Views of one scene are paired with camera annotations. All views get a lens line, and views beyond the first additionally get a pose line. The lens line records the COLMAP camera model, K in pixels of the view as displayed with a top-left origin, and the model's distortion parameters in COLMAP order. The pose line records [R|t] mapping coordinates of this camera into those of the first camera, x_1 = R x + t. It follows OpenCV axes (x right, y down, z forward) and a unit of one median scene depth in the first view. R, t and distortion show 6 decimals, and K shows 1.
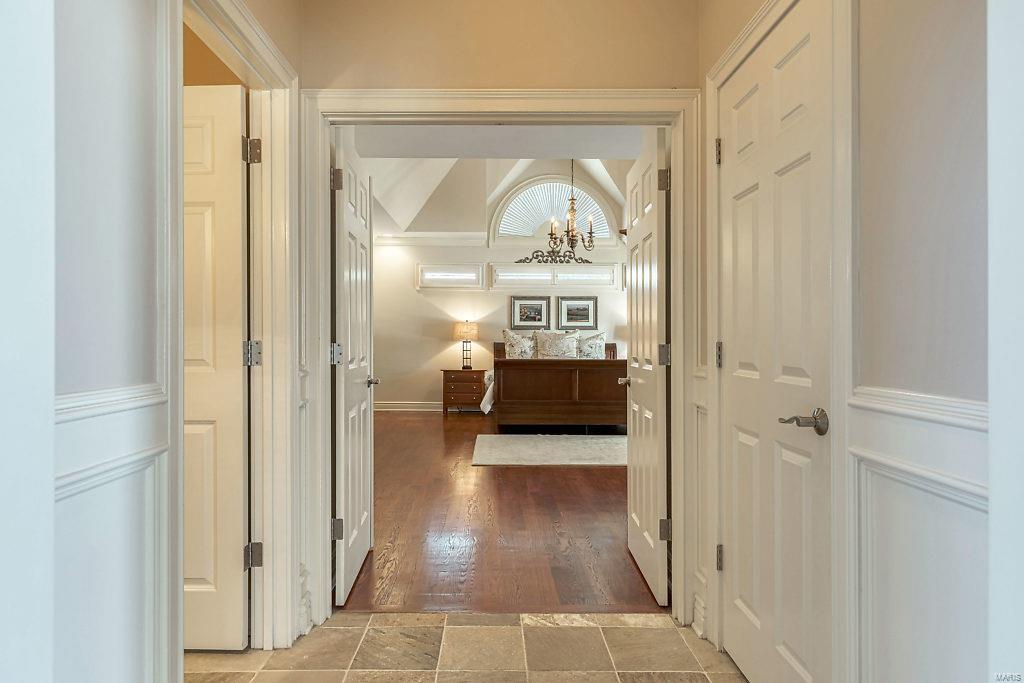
lens RADIAL K [[589.0, 0, 512.0], [0, 589.0, 341.5], [0, 0, 1]] dist [-0.000586, -0.000013]
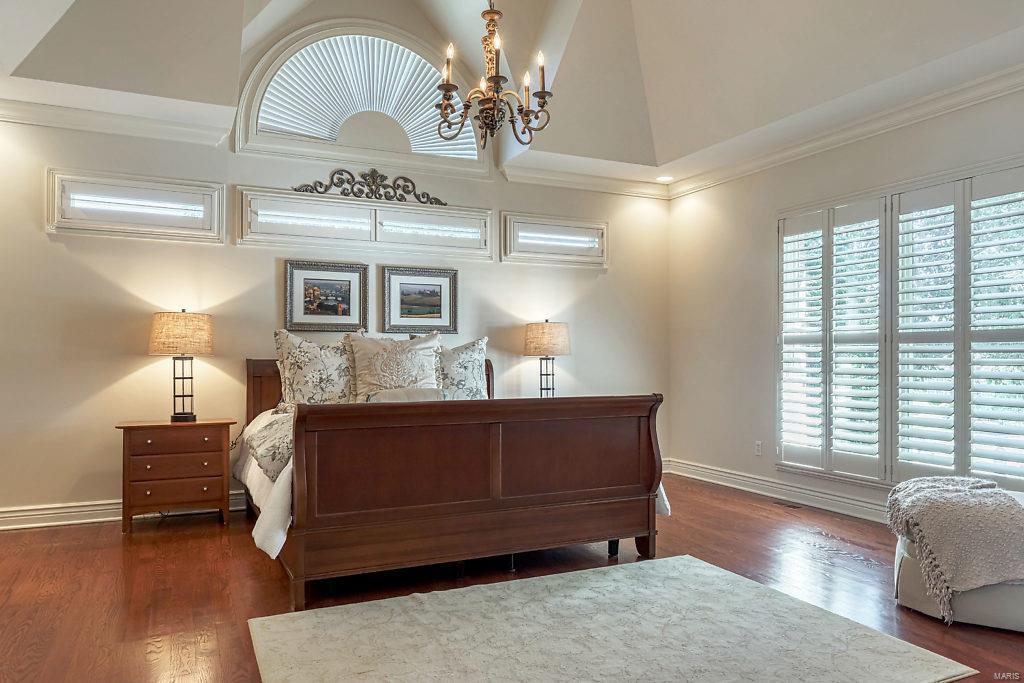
lens RADIAL K [[715.8, 0, 512.0], [0, 715.8, 341.5], [0, 0, 1]] dist [0.009453, 0.000583]
pose [[0.914275, 0.004459, 0.405071, -0.067404], [0.003150, 0.999831, -0.018115, -0.001367], [-0.405083, 0.017838, 0.914106, 0.405733]]
